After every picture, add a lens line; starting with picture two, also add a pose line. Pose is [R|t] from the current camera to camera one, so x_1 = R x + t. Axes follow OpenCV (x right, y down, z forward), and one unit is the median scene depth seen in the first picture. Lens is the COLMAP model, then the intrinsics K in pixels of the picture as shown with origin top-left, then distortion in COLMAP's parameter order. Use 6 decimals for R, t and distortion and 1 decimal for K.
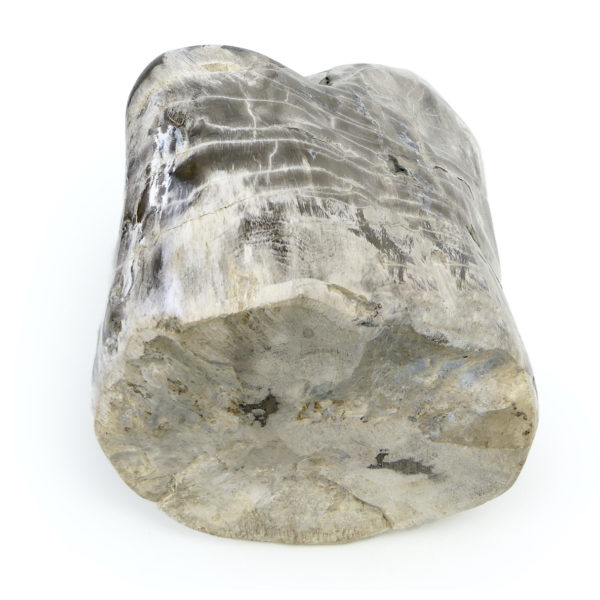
lens RADIAL K [[824.1, 0, 299.5], [0, 824.1, 202.0], [0, 0, 1]] dist [-0.010023, -0.027071]
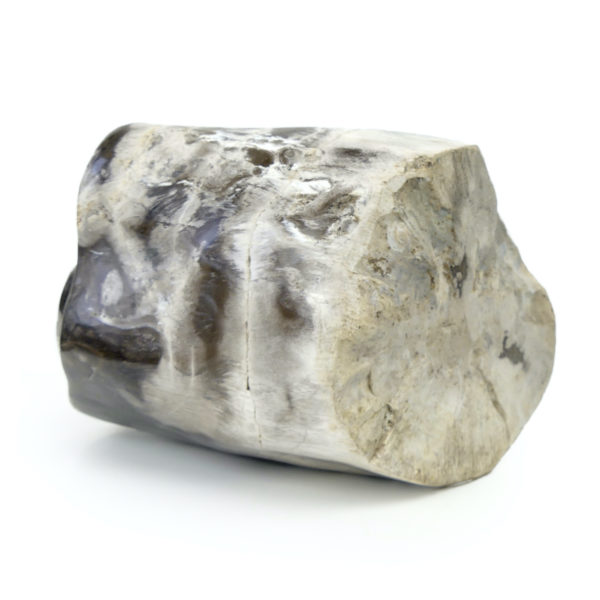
lens RADIAL K [[771.6, 0, 300.0], [0, 771.6, 300.0], [0, 0, 1]] dist [-0.021149, -0.022274]
pose [[0.643383, 0.001219, 0.765543, -0.931522], [0.423132, 0.832799, -0.356938, 0.535686], [-0.637979, 0.553574, 0.535293, 0.583489]]
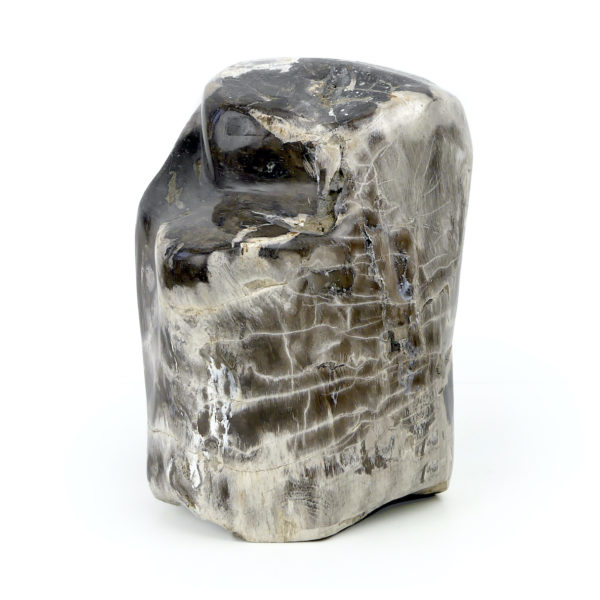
lens RADIAL K [[1733.3, 0, 300.0], [0, 1733.3, 300.0], [0, 0, 1]] dist [0.116552, -0.082807]
pose [[0.975731, -0.038805, 0.215508, -0.663583], [-0.177607, 0.435417, 0.882535, -2.701528], [-0.128083, -0.899392, 0.417958, -0.006945]]
